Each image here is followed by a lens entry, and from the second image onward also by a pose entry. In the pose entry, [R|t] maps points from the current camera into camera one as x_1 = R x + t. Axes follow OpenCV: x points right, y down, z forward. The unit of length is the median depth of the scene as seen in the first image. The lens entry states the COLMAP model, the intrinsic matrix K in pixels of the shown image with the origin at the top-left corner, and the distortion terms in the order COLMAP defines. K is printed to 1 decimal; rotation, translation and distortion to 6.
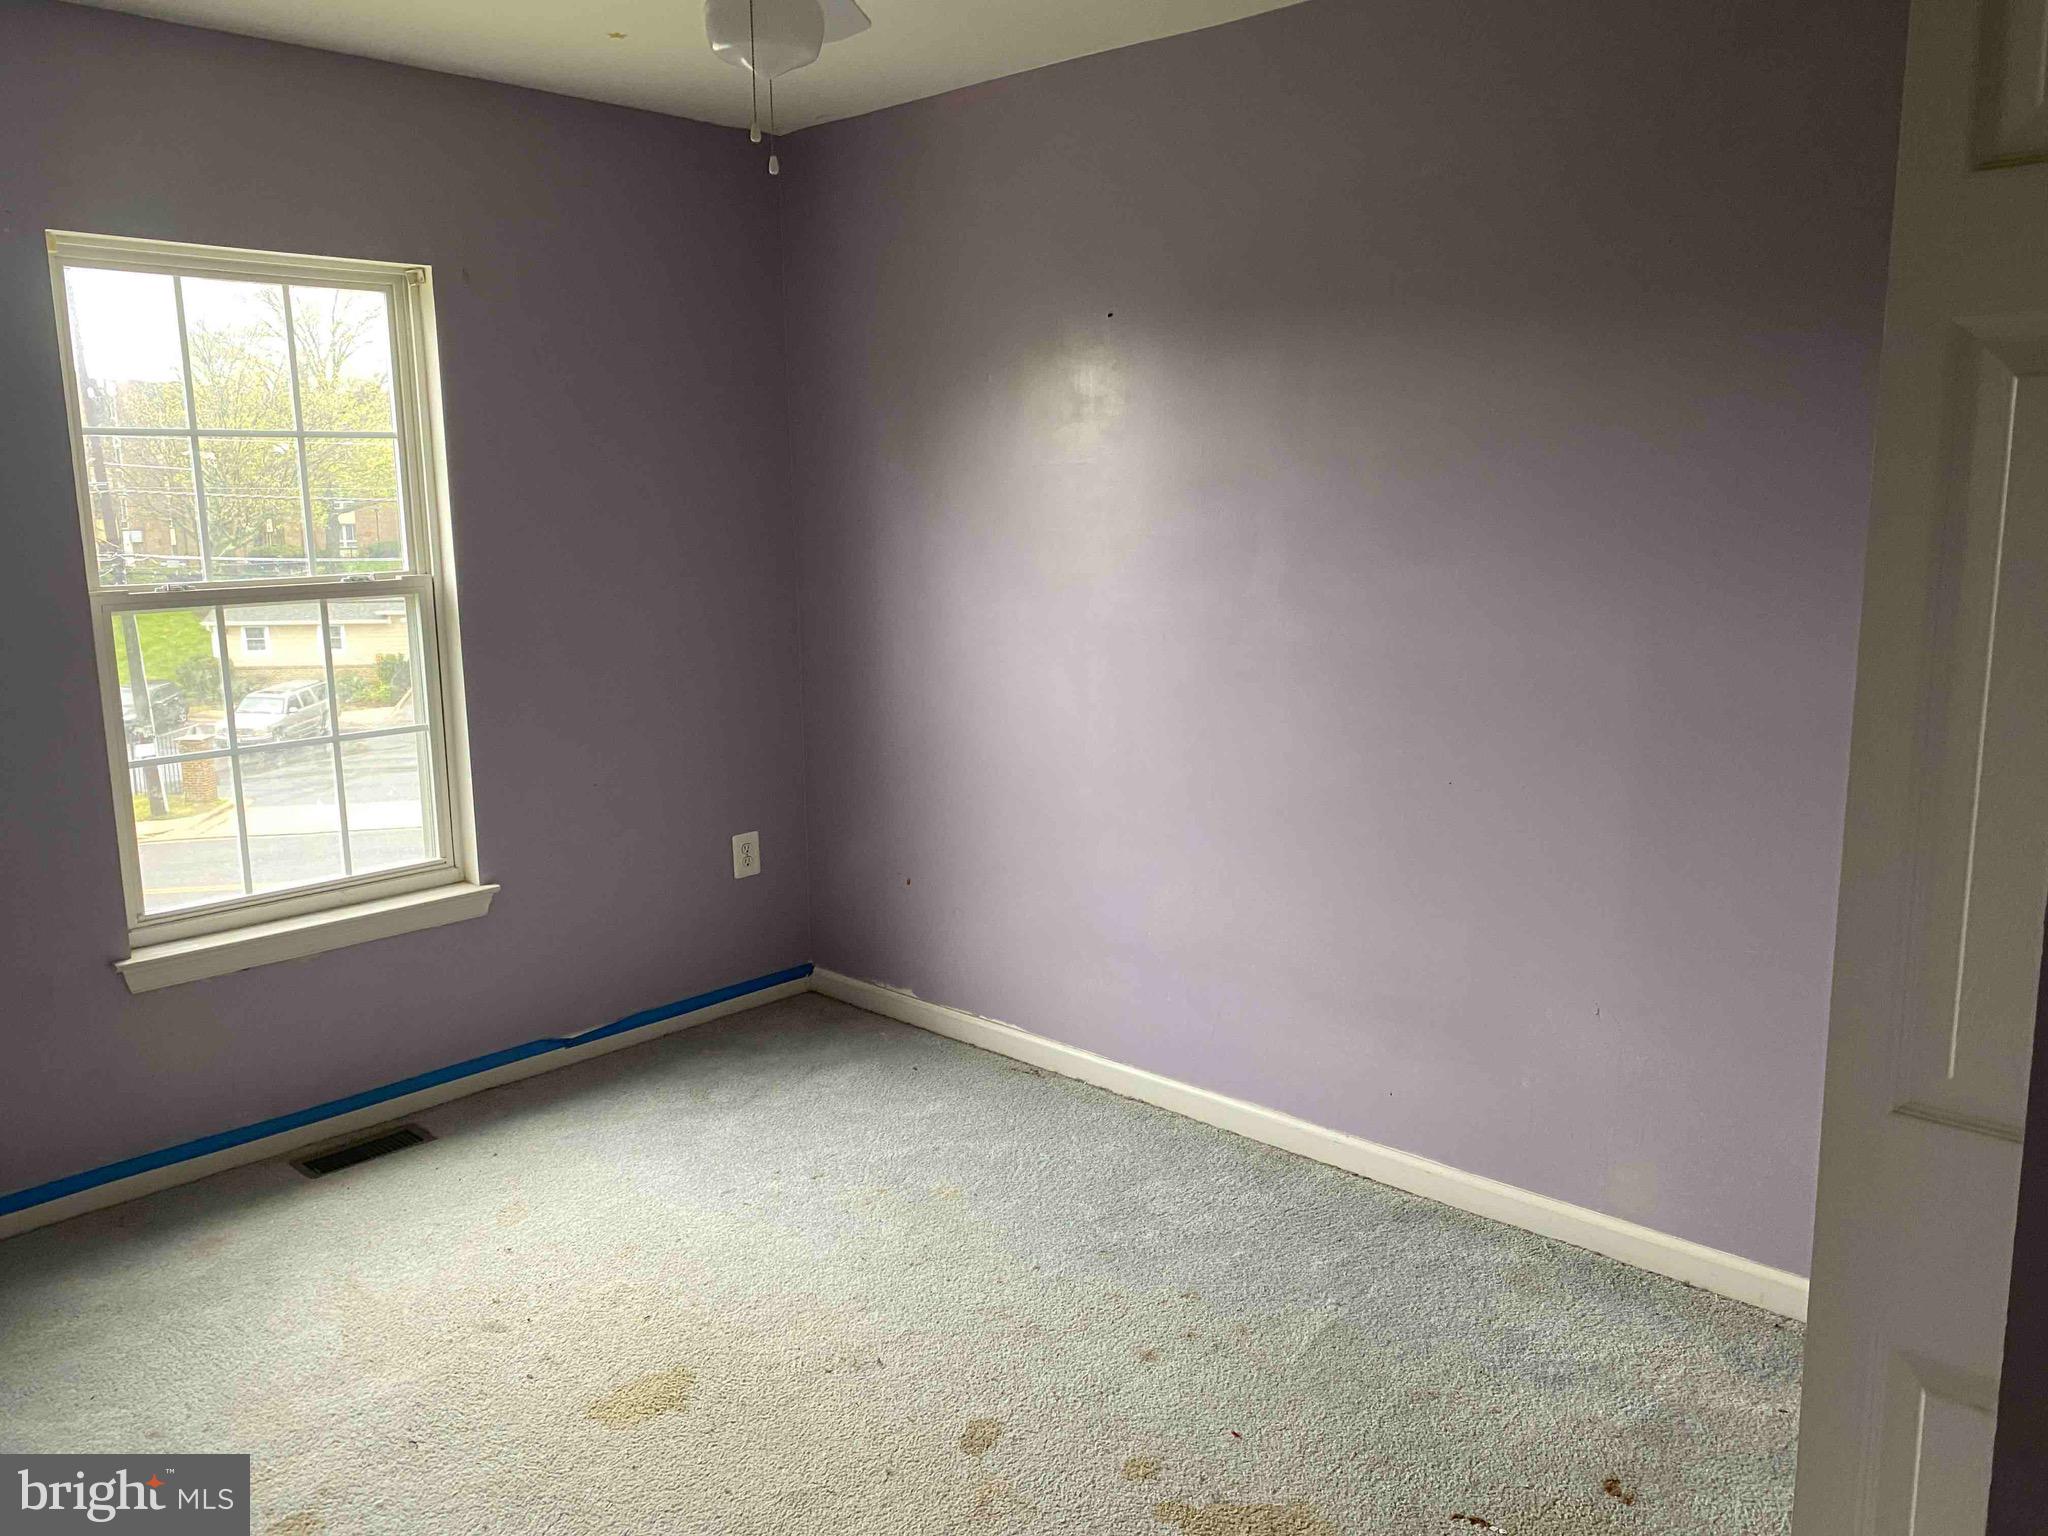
lens RADIAL K [[1538.4, 0, 1024.0], [0, 1538.4, 768.0], [0, 0, 1]] dist [0.007679, -0.059537]
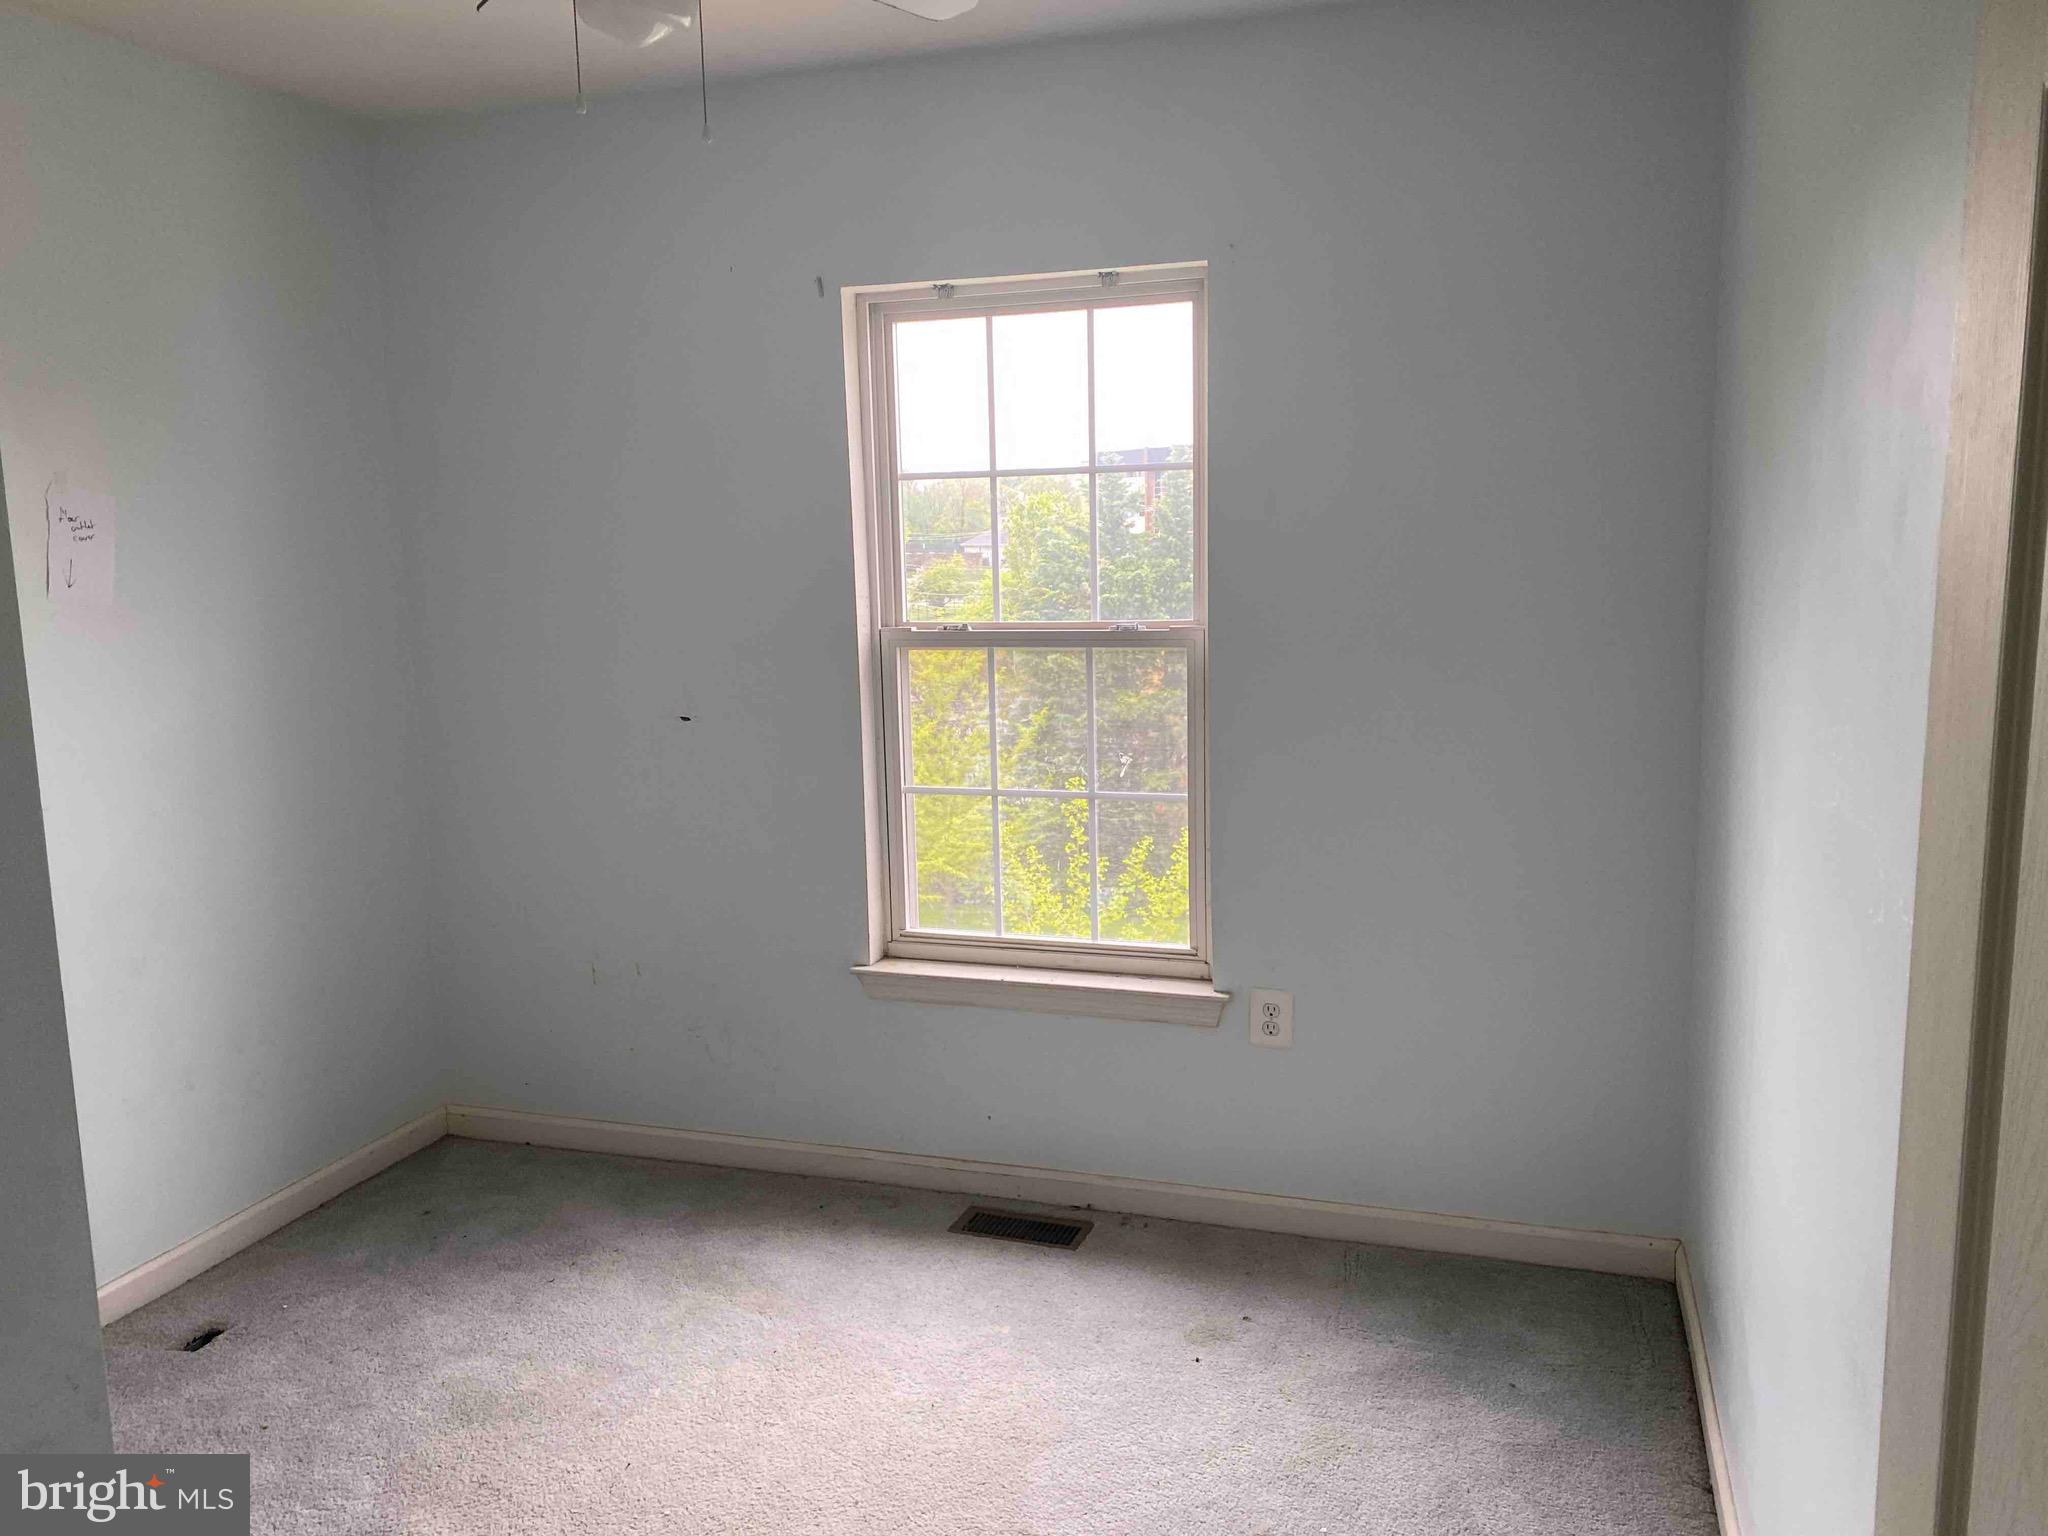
lens RADIAL K [[1538.4, 0, 1024.0], [0, 1538.4, 768.0], [0, 0, 1]] dist [0.007679, -0.059537]
pose [[0.406216, 0.133560, -0.903963, 0.405548], [-0.146380, 0.985996, 0.079901, -0.110546], [0.901976, 0.099865, 0.420078, 0.608792]]
